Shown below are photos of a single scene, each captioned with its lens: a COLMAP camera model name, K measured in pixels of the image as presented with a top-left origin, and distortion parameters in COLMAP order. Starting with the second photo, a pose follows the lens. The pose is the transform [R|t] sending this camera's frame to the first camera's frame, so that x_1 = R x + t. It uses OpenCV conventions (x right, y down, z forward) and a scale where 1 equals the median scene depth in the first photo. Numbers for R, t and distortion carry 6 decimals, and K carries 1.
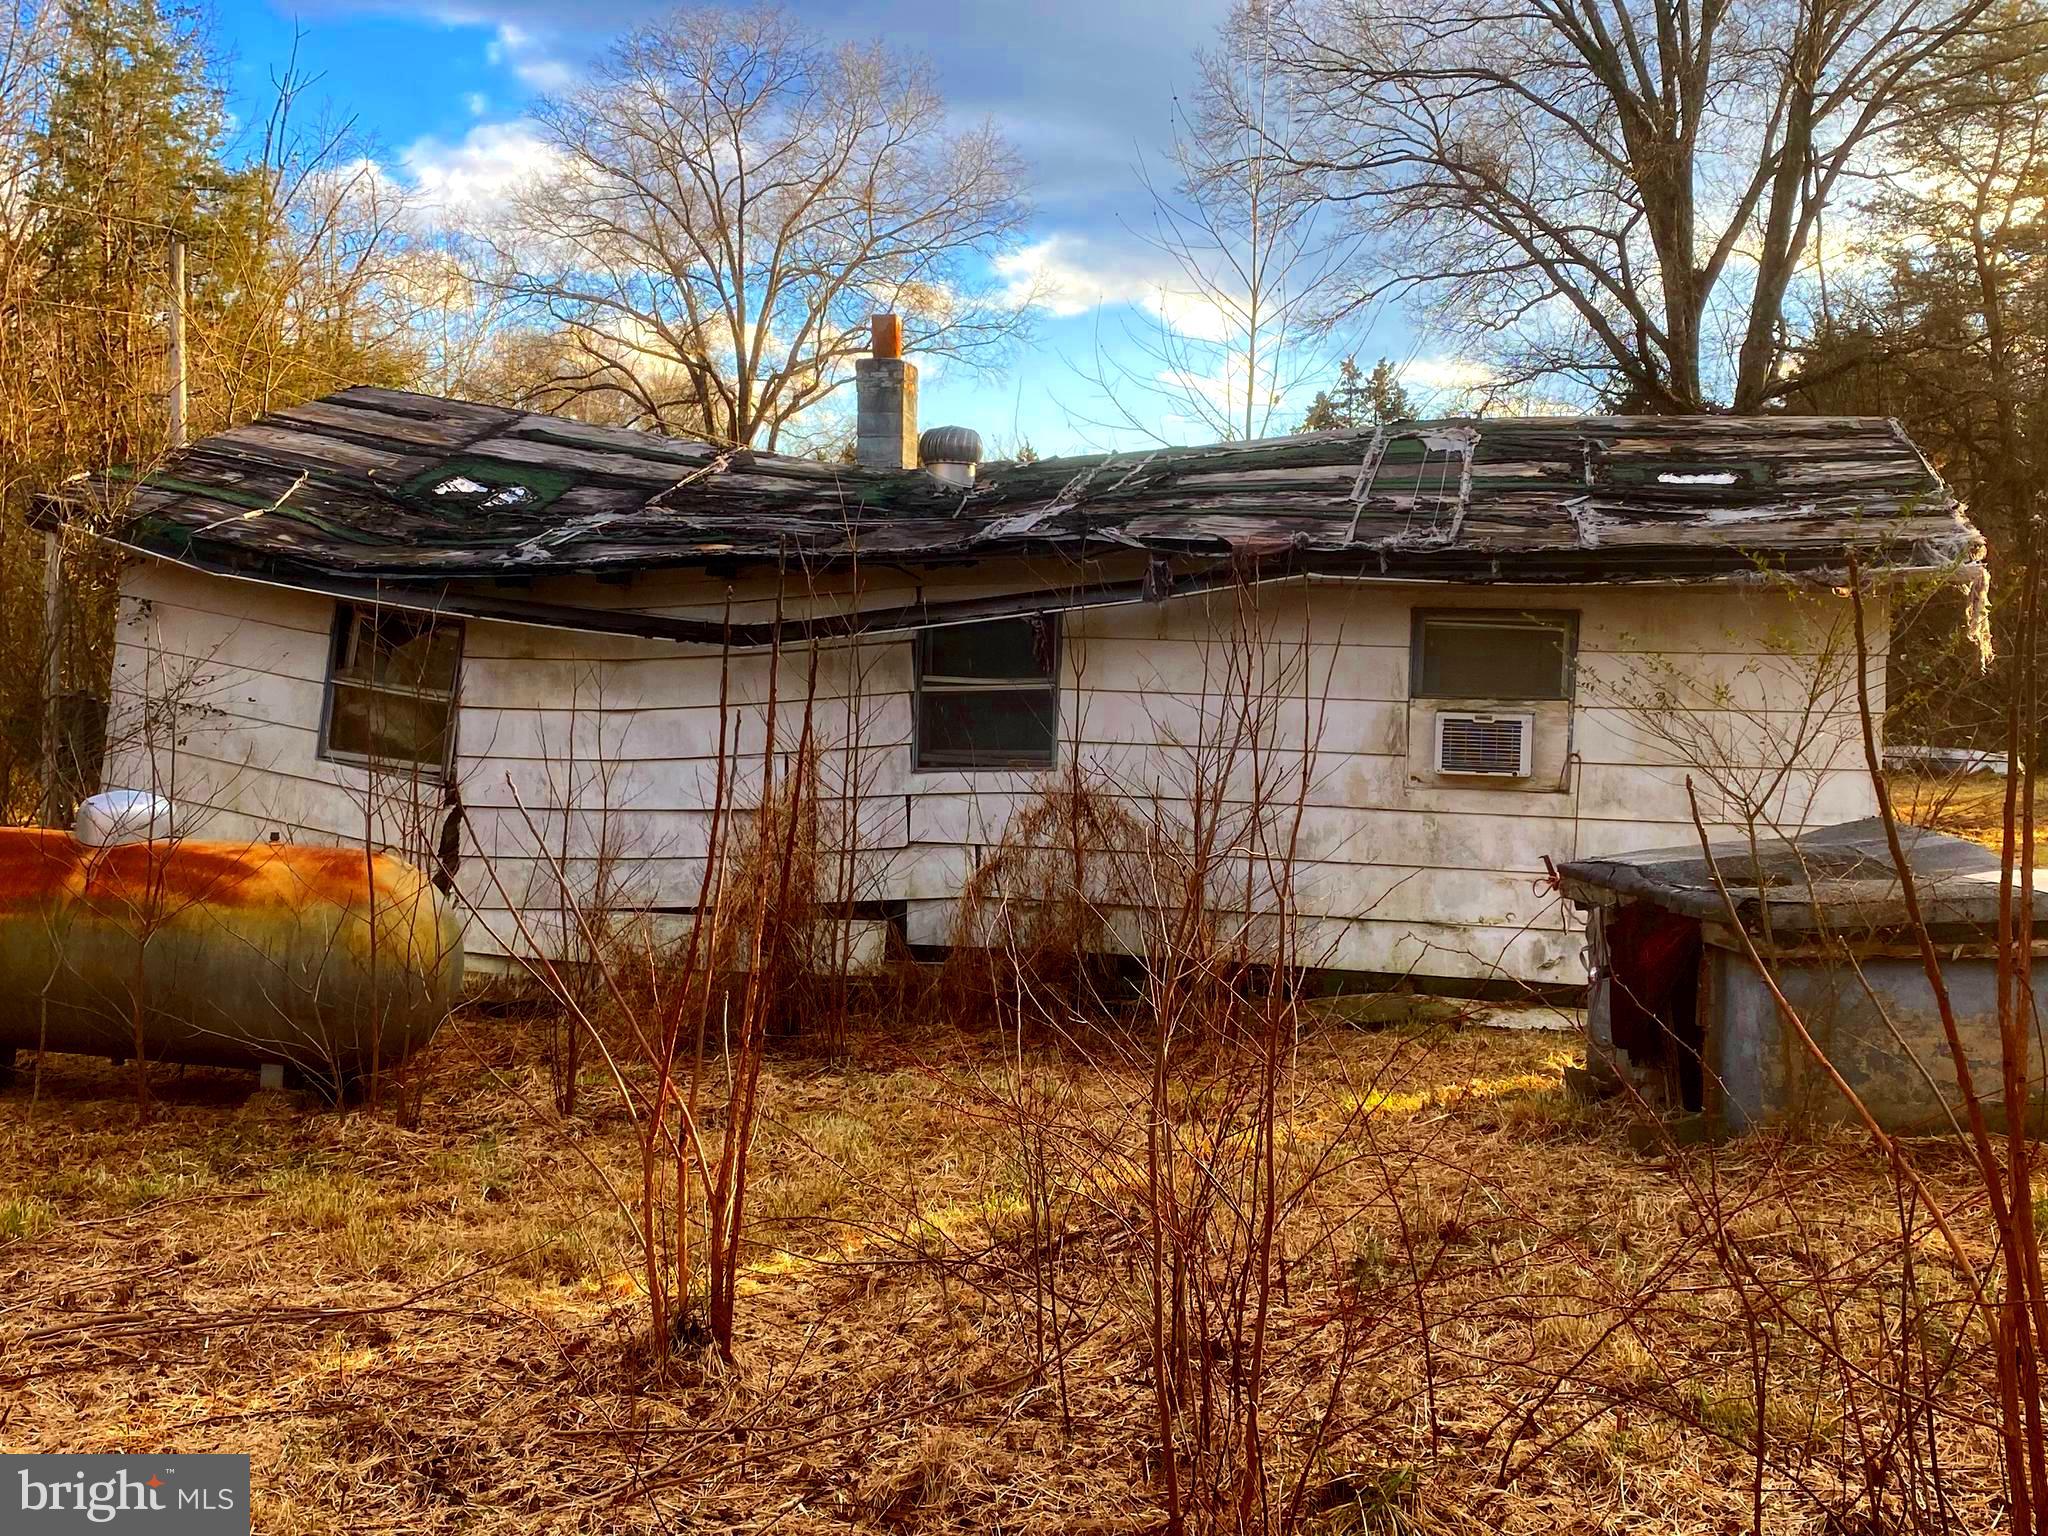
lens RADIAL K [[2103.0, 0, 1024.0], [0, 2103.0, 768.0], [0, 0, 1]] dist [0.051536, -0.014715]
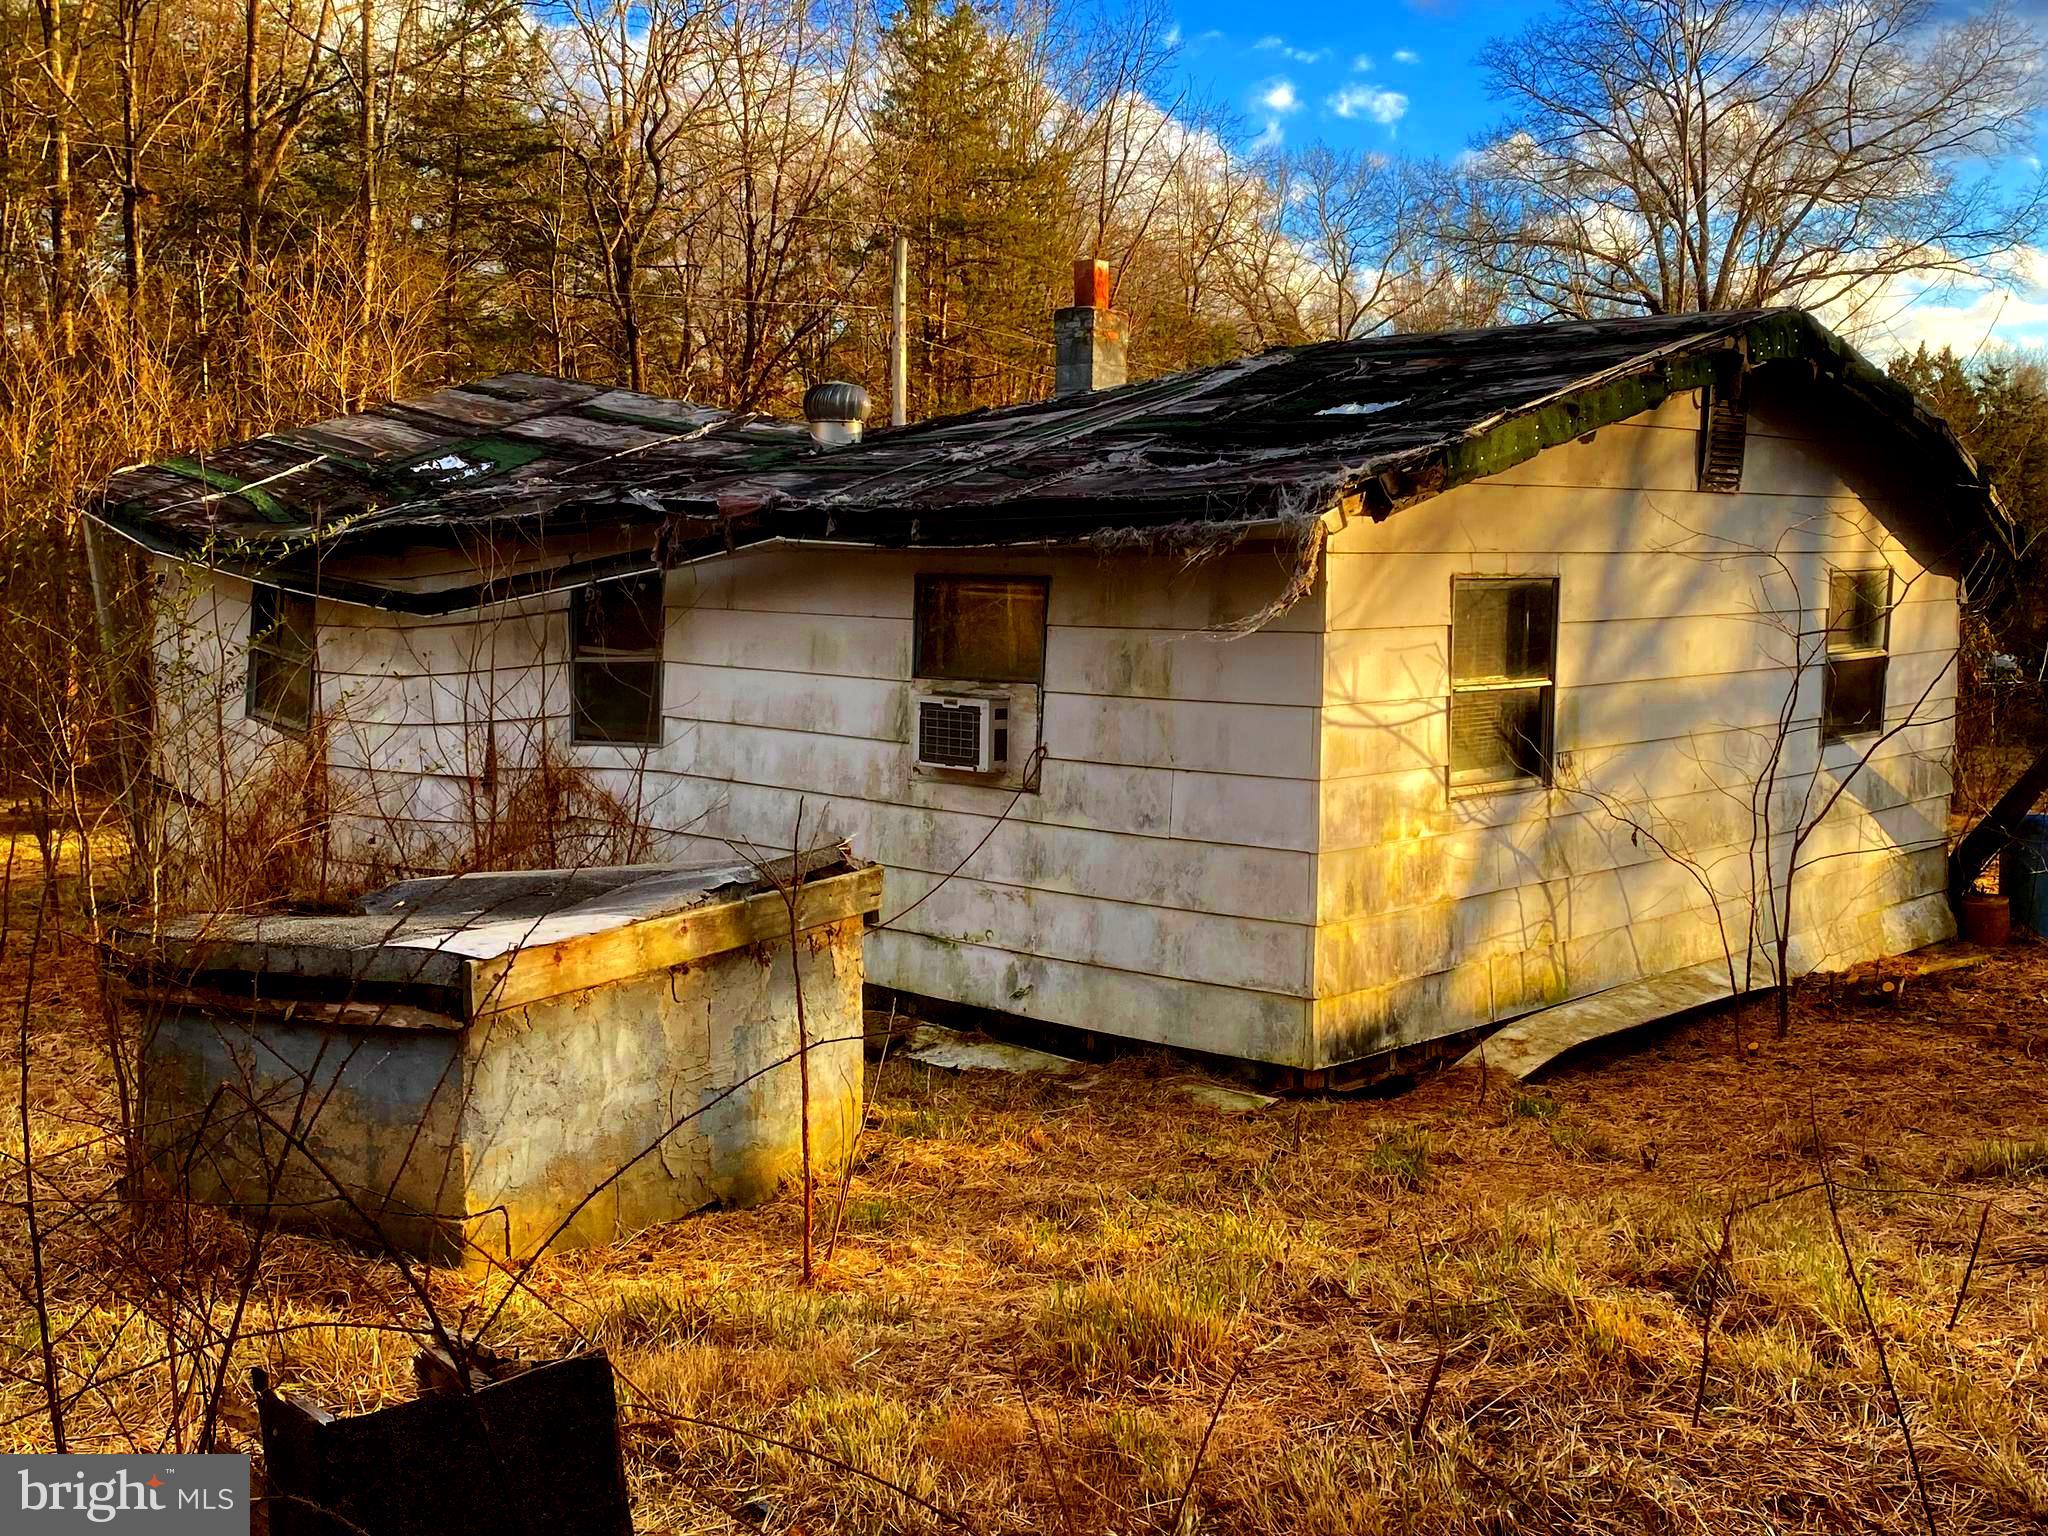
lens RADIAL K [[2103.0, 0, 1024.0], [0, 2103.0, 768.0], [0, 0, 1]] dist [0.051536, -0.014715]
pose [[0.875359, 0.034979, -0.482207, 0.620628], [-0.024477, 0.999307, 0.028054, -0.020382], [0.482854, -0.012754, 0.875608, 0.246956]]
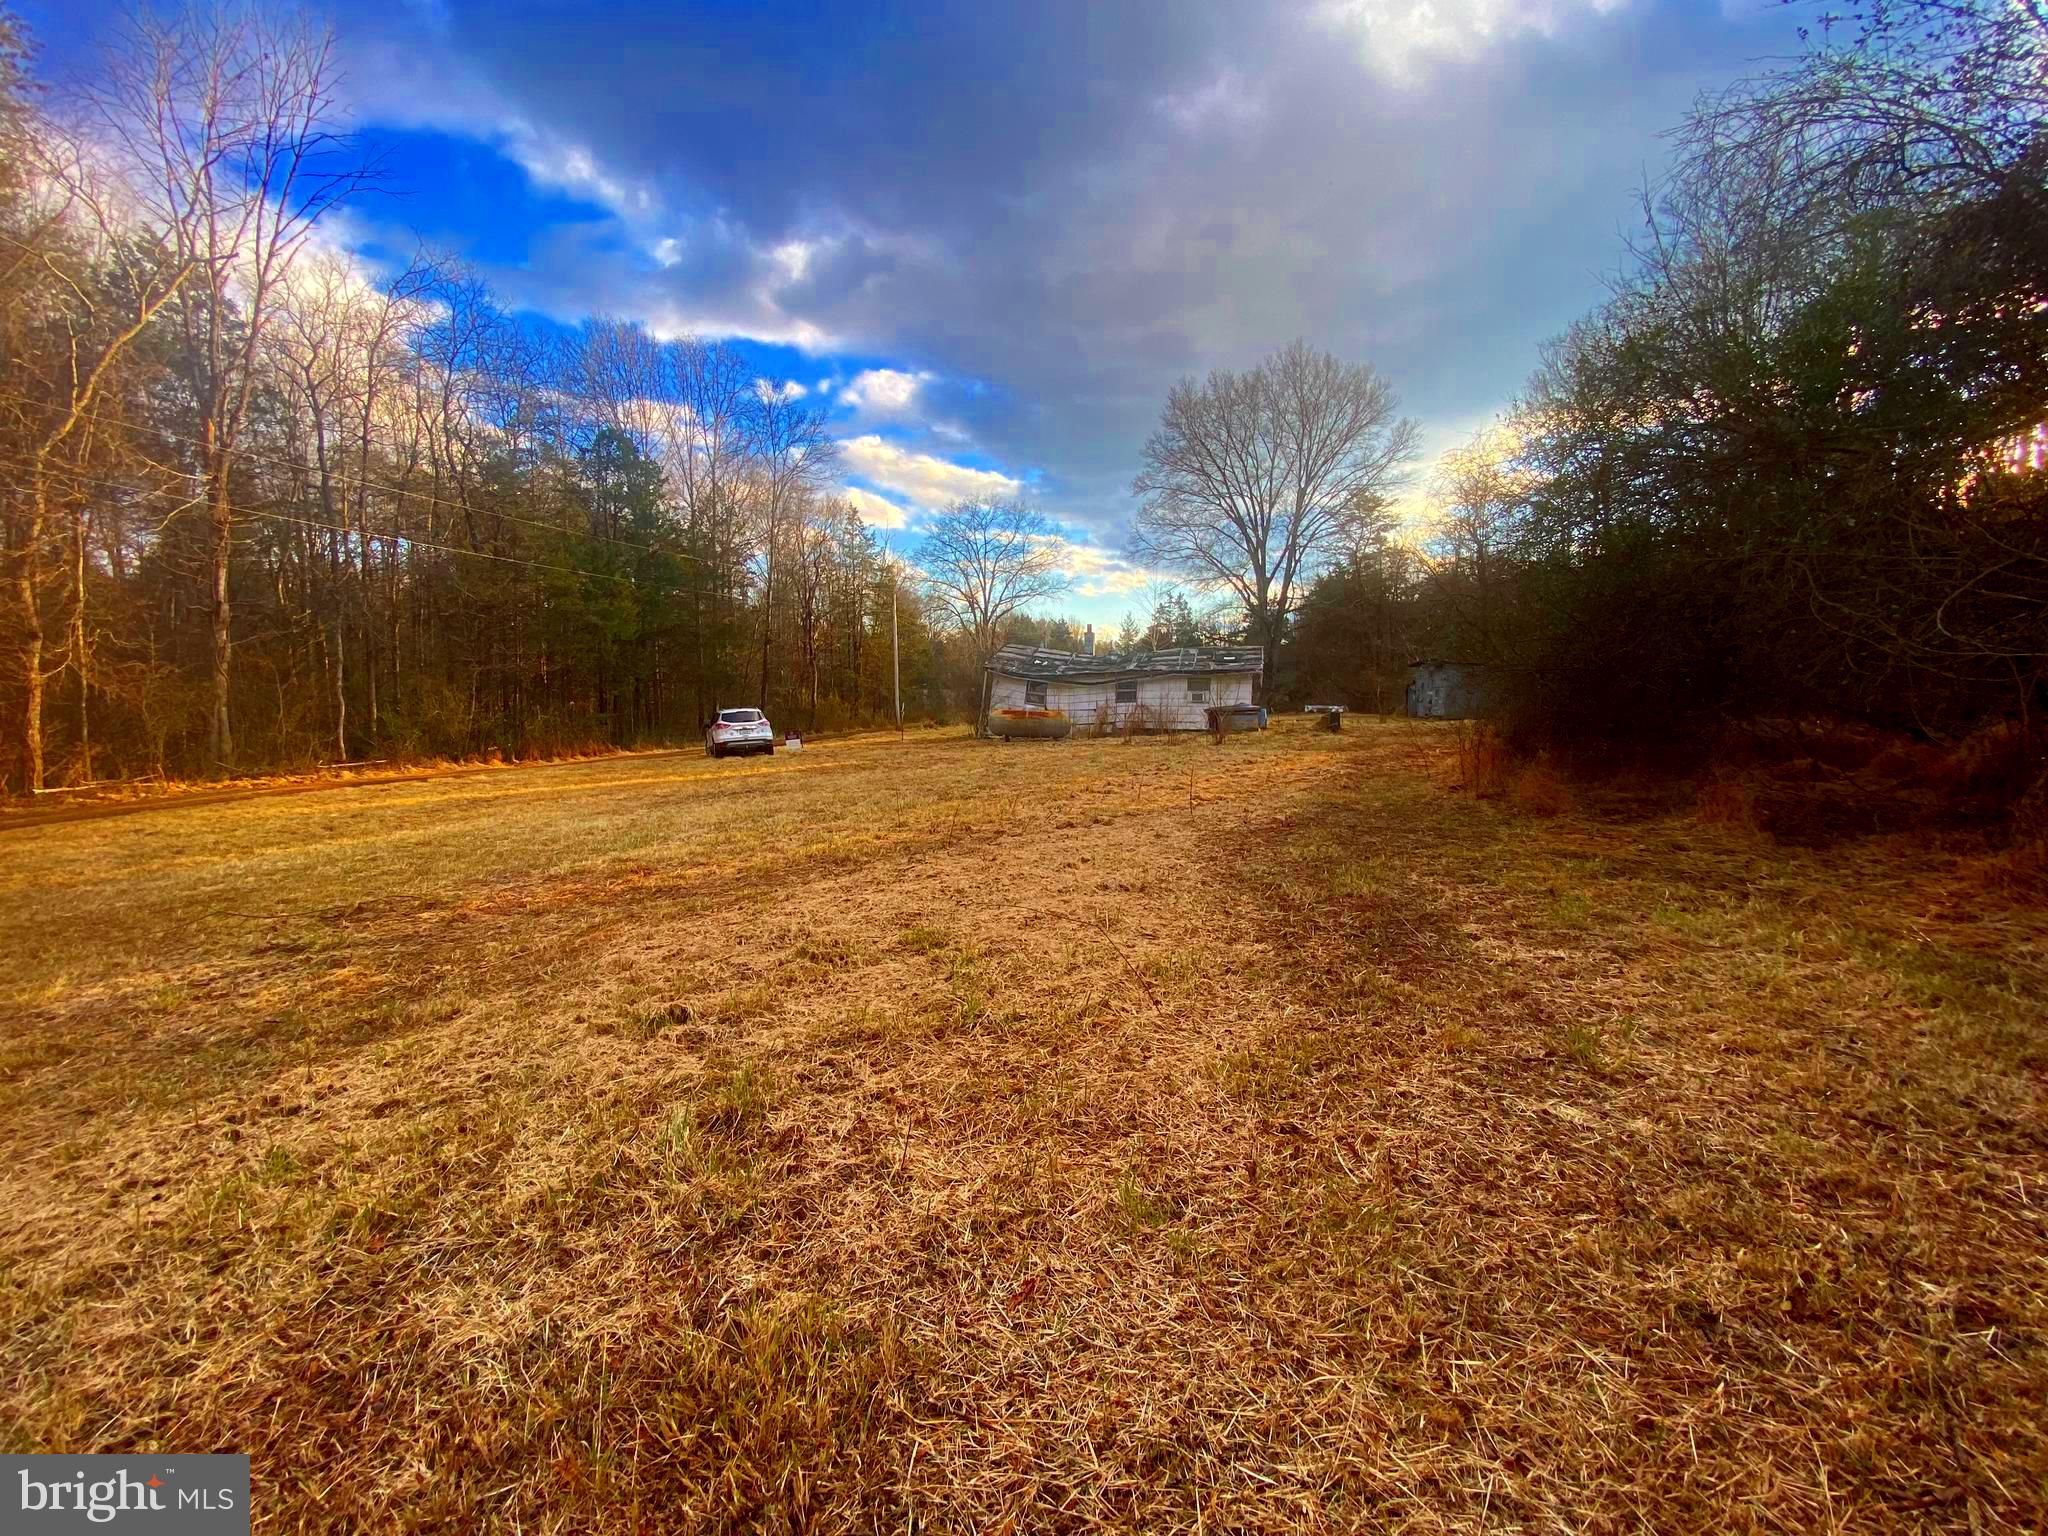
lens RADIAL K [[820.9, 0, 1024.0], [0, 820.9, 768.0], [0, 0, 1]] dist [0.000110, 0.000000]
pose [[0.999656, -0.016290, -0.020580, -0.309076], [0.017186, 0.998877, 0.044152, 0.092982], [0.019837, -0.044490, 0.998813, -1.757402]]
